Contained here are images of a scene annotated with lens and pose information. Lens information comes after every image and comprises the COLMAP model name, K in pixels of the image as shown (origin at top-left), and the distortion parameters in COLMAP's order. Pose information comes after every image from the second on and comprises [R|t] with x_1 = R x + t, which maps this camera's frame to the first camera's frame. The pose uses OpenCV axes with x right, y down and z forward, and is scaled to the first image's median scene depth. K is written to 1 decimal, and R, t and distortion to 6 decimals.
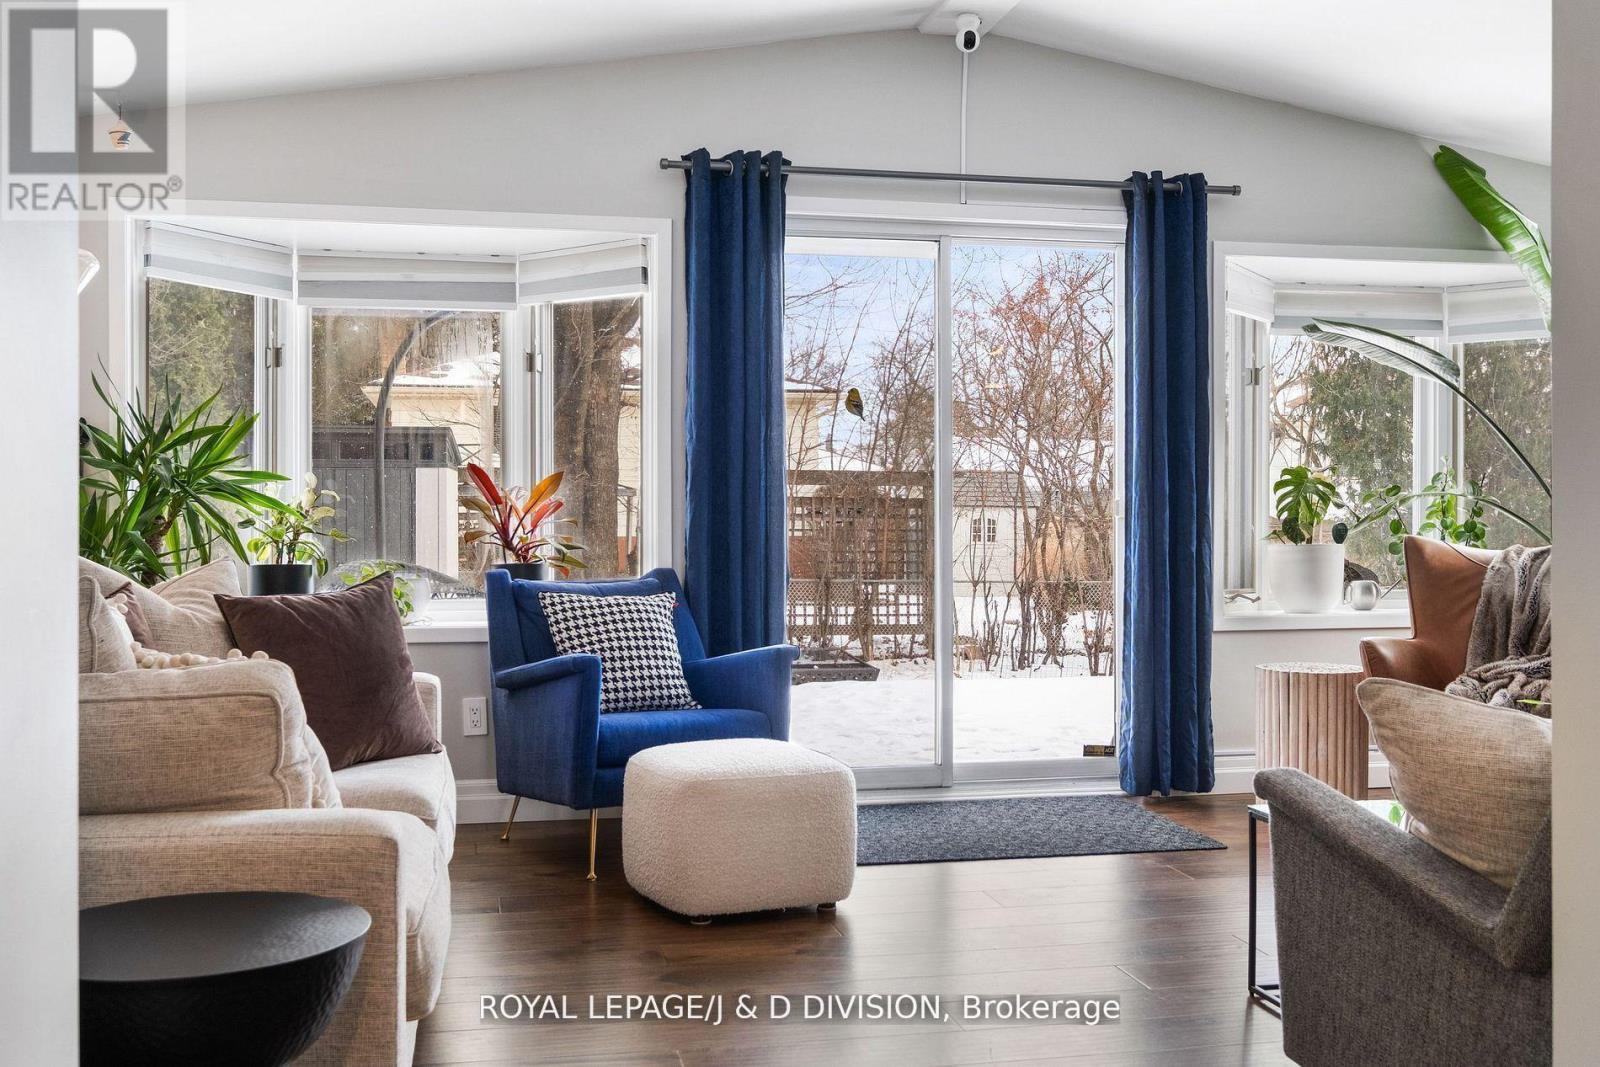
lens RADIAL K [[1575.0, 0, 800.0], [0, 1575.0, 533.5], [0, 0, 1]] dist [-0.012070, 0.003649]
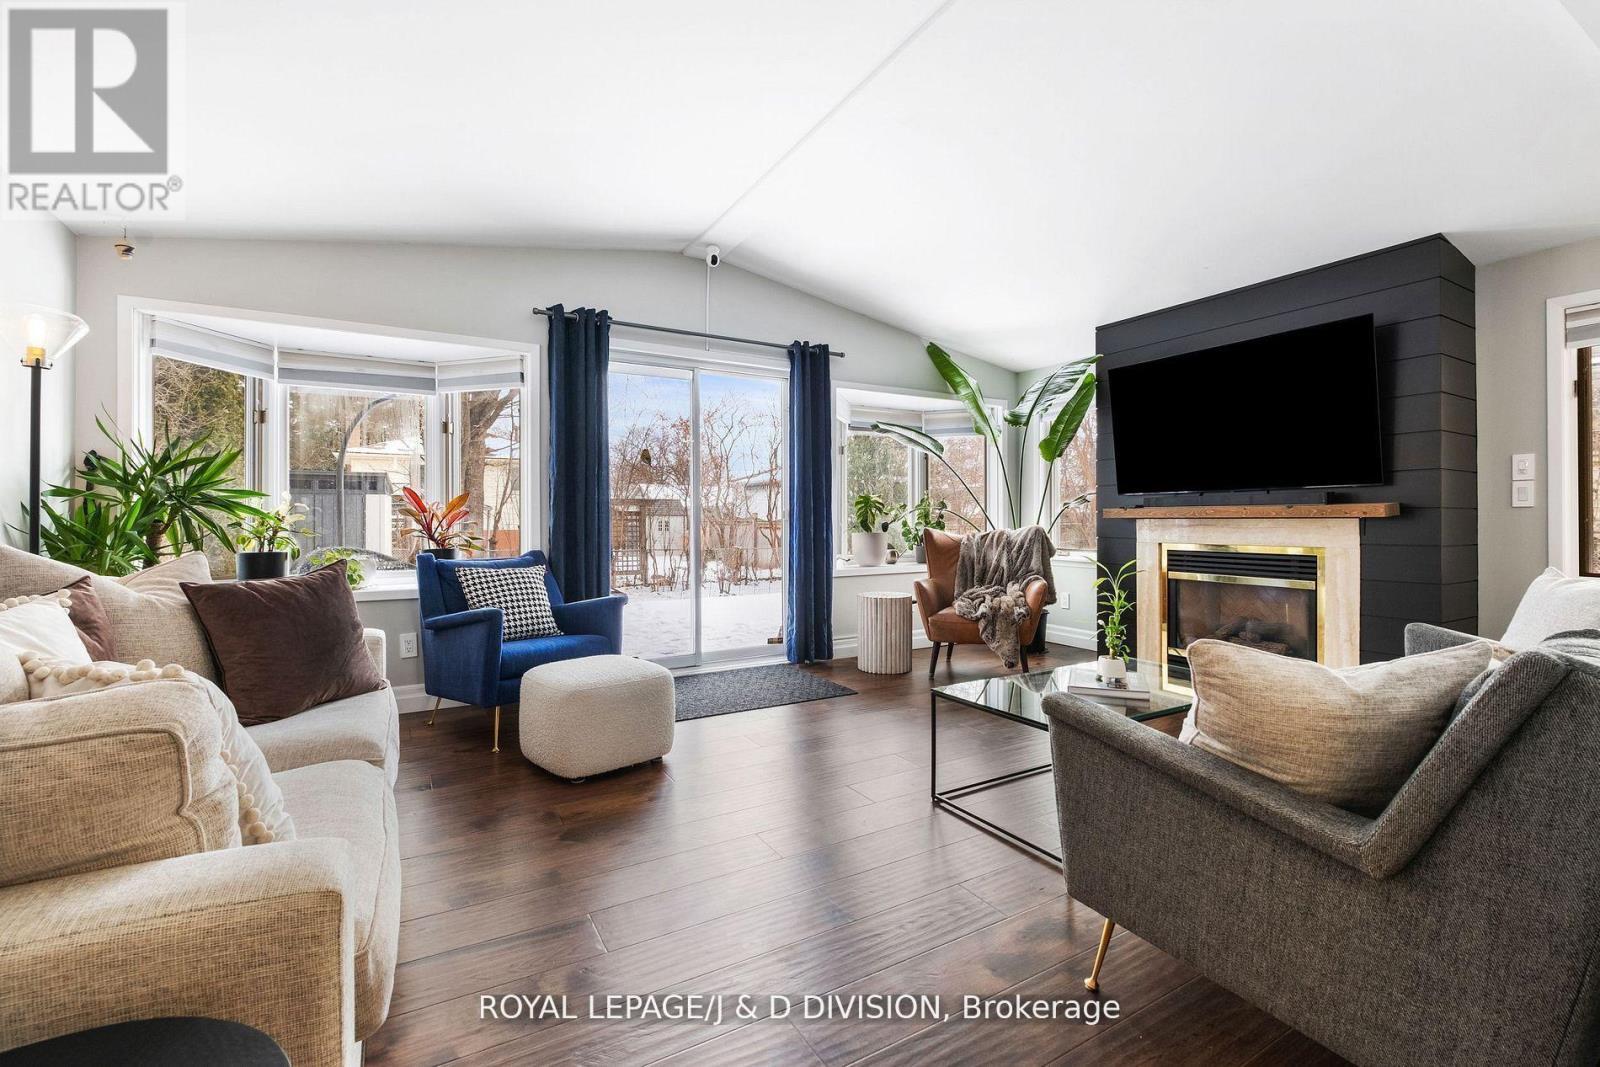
lens RADIAL K [[690.7, 0, 811.4], [0, 690.7, 519.7], [0, 0, 1]] dist [0.002717, -0.006828]
pose [[0.945044, -0.002486, 0.326935, -0.050526], [0.006014, 0.999934, -0.009781, -0.001834], [-0.326889, 0.011210, 0.944996, 0.207879]]
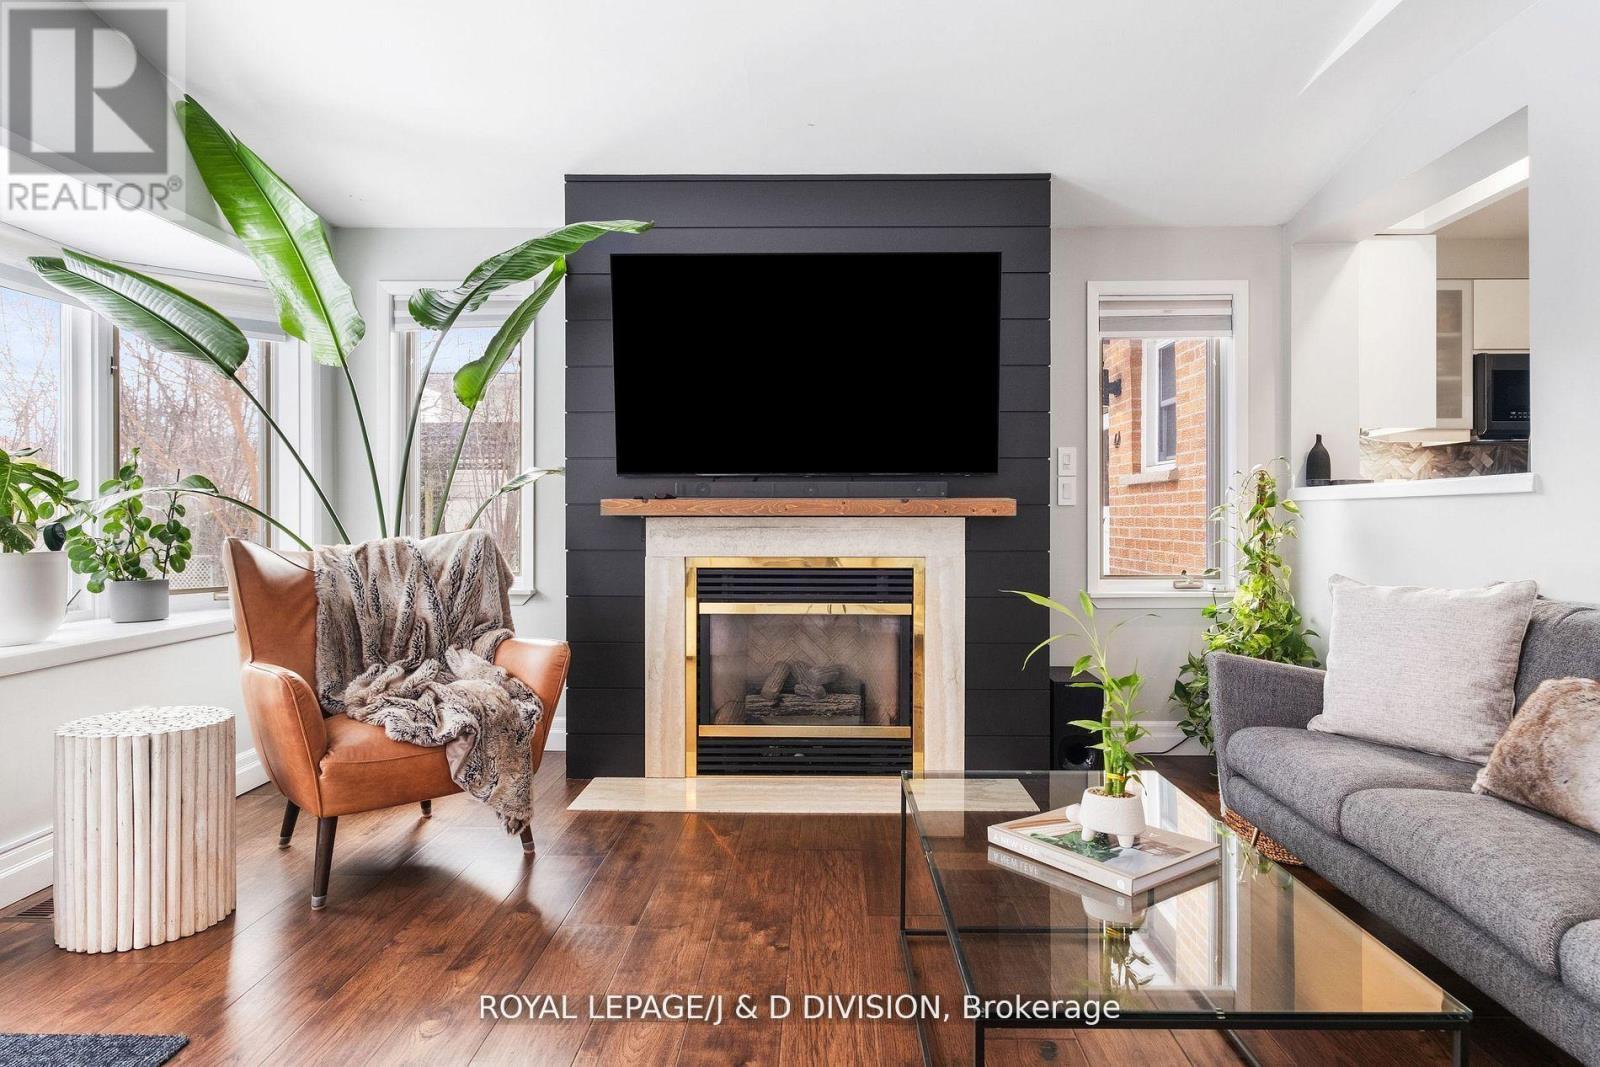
lens RADIAL K [[928.3, 0, 800.0], [0, 928.3, 533.5], [0, 0, 1]] dist [-0.001599, -0.000689]
pose [[0.218545, -0.013909, 0.975728, -0.030253], [0.010449, 0.999874, 0.011913, -0.004205], [-0.975771, 0.007592, 0.218663, 0.627704]]
